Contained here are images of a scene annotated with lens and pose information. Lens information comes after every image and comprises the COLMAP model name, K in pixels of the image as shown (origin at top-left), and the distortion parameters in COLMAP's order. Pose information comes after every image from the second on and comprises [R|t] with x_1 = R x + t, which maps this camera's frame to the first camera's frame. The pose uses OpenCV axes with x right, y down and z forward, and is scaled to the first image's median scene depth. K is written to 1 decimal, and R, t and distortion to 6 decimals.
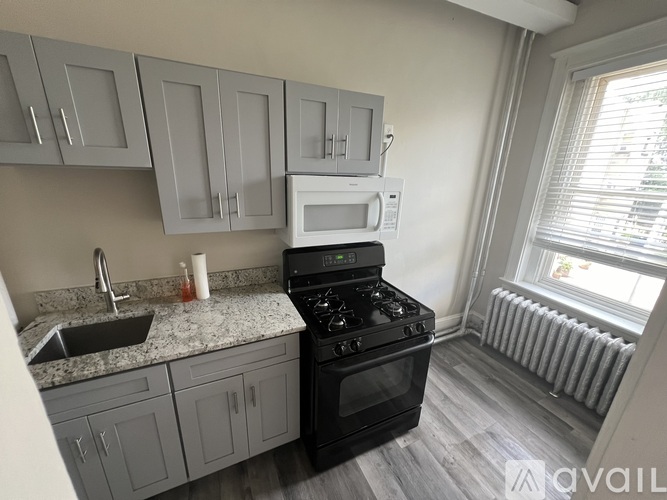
lens RADIAL K [[262.6, 0, 333.5], [0, 262.6, 250.0], [0, 0, 1]] dist [-0.012447, 0.000122]
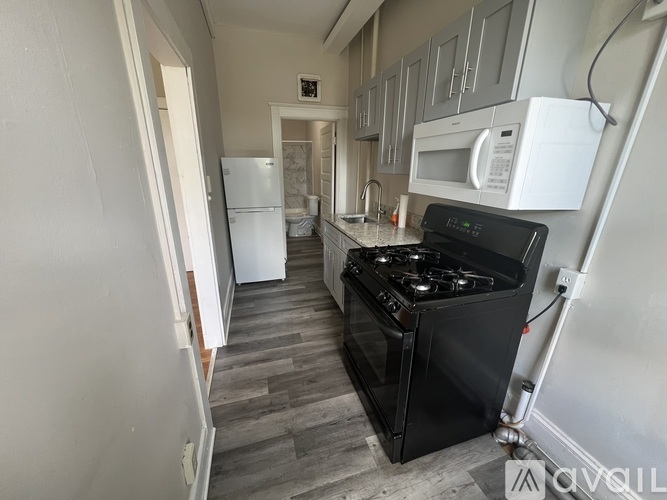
lens RADIAL K [[262.6, 0, 333.5], [0, 262.6, 250.0], [0, 0, 1]] dist [-0.012447, 0.000122]
pose [[-0.135191, 0.269242, -0.953537, 0.915716], [-0.298803, 0.906488, 0.298321, -0.020535], [0.944690, 0.325250, -0.042099, 0.730919]]
